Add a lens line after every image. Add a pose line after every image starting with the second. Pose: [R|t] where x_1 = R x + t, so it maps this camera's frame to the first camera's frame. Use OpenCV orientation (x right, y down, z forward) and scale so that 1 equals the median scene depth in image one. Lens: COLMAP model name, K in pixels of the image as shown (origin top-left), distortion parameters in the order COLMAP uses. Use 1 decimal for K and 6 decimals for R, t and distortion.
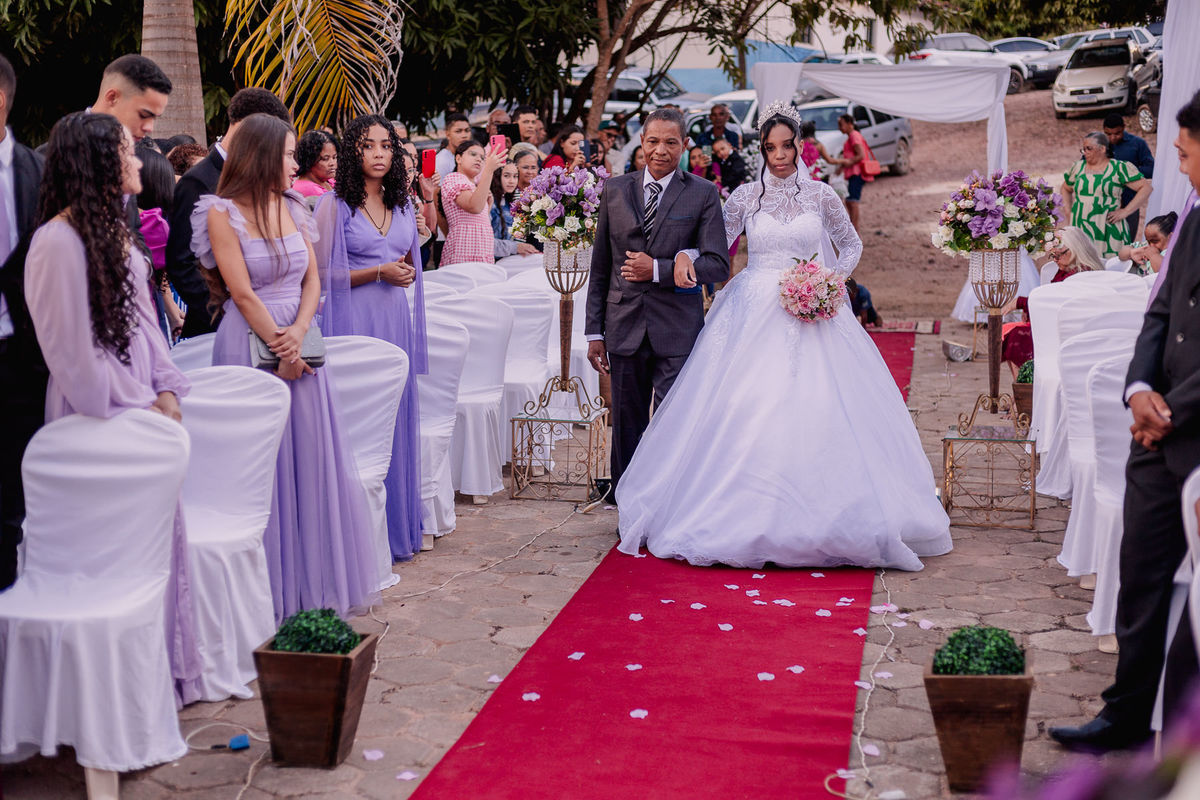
lens RADIAL K [[1737.3, 0, 597.5], [0, 1737.3, 409.0], [0, 0, 1]] dist [0.029445, 0.000000]
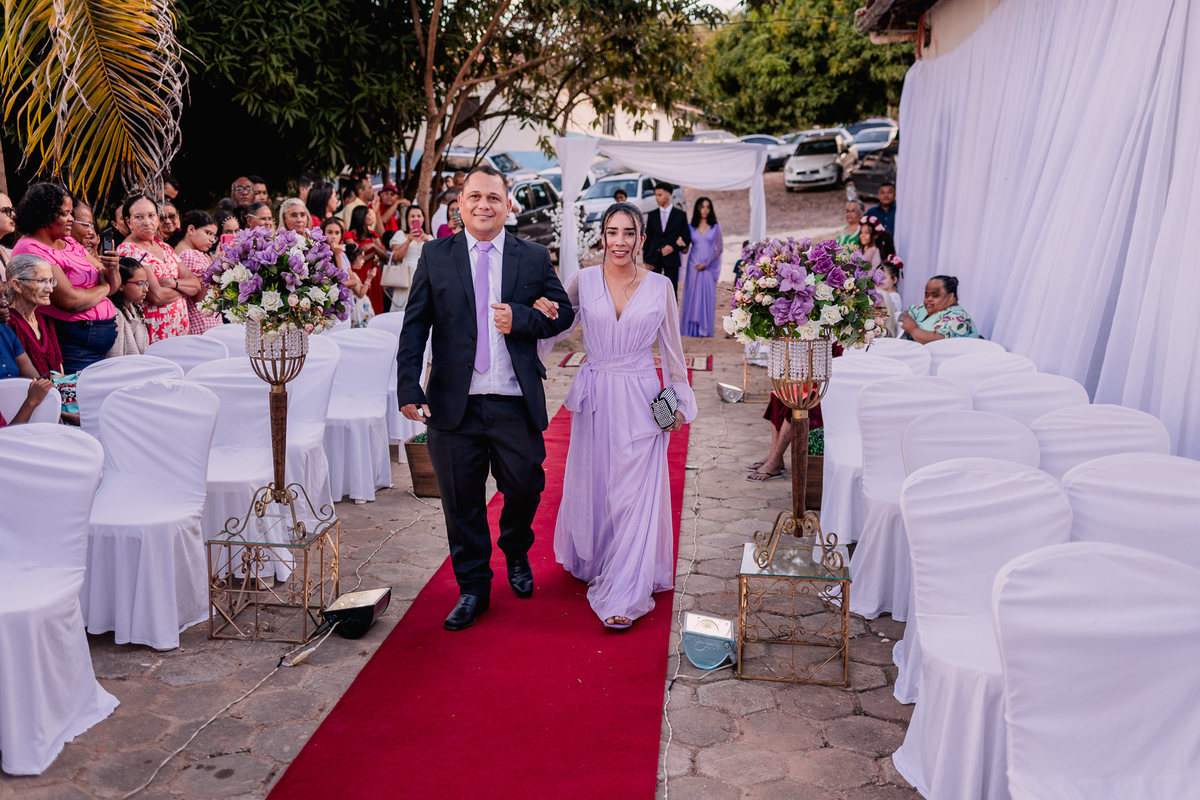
lens RADIAL K [[1150.8, 0, 605.9], [0, 1150.8, 393.1], [0, 0, 1]] dist [0.007016, 0.000000]
pose [[0.993838, -0.004407, 0.110752, 0.073751], [0.003362, 0.999948, 0.009617, -0.066046], [-0.110788, -0.009186, 0.993802, 0.444133]]
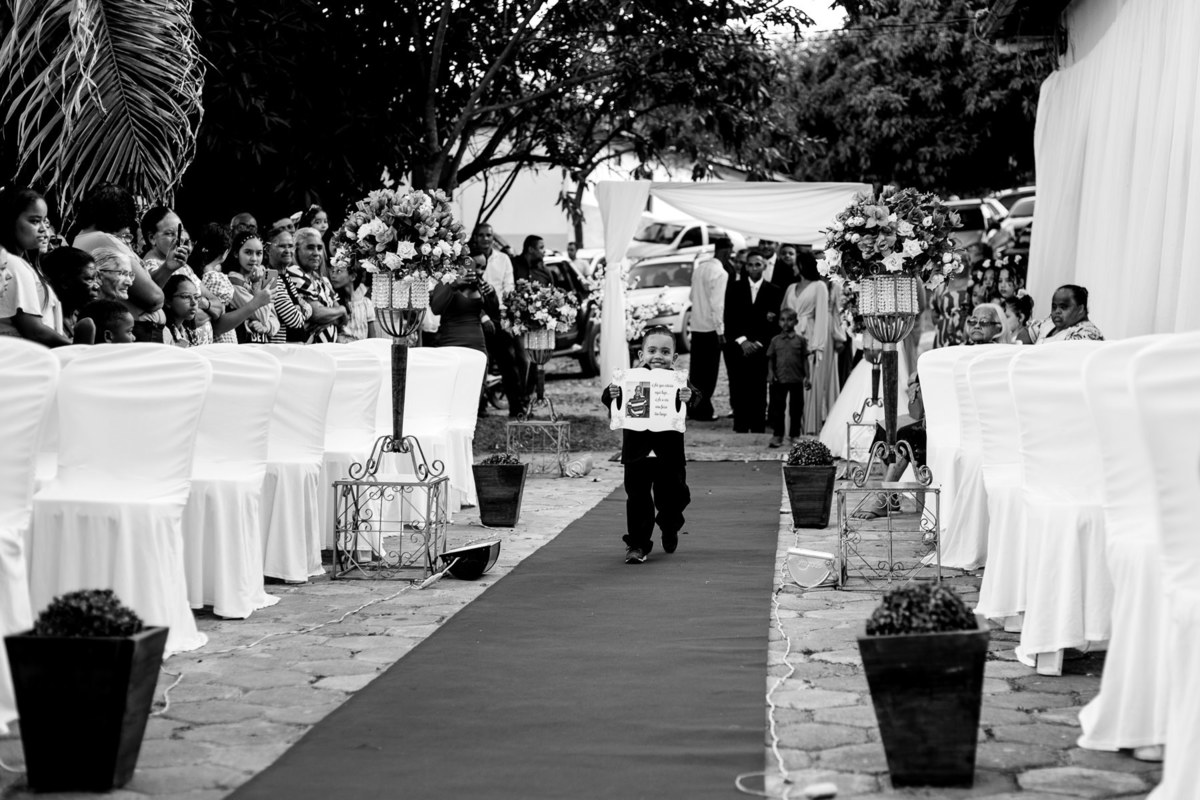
lens RADIAL K [[1880.2, 0, 655.6], [0, 1880.2, 416.9], [0, 0, 1]] dist [0.062670, 0.000000]
pose [[0.992241, -0.004146, 0.124260, -0.007818], [0.018201, 0.993521, -0.112186, 0.078452], [-0.122990, 0.113577, 0.985887, 0.070644]]
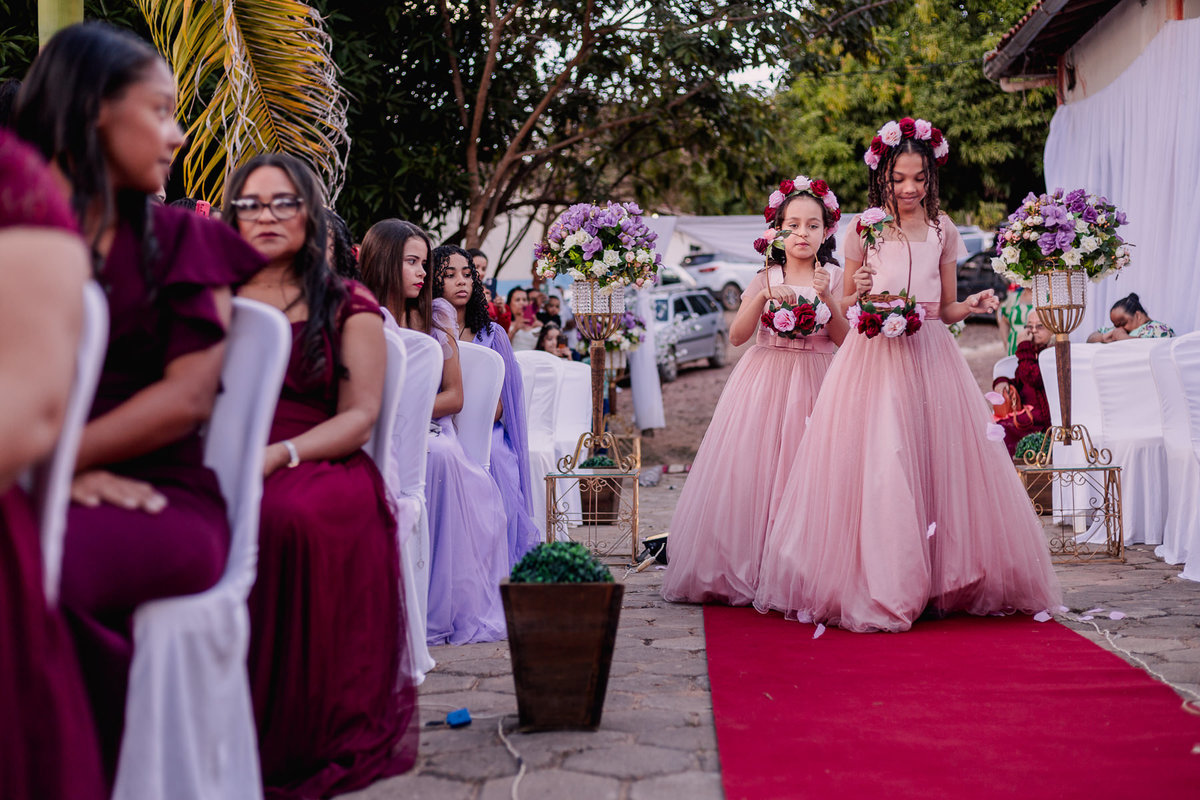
lens RADIAL K [[1737.3, 0, 599.5], [0, 1737.3, 412.1], [0, 0, 1]] dist [0.029445, 0.000000]
pose [[0.989574, -0.024653, 0.141903, -0.146869], [0.044102, 0.989782, -0.135598, 0.095073], [-0.137110, 0.140442, 0.980549, 0.099612]]
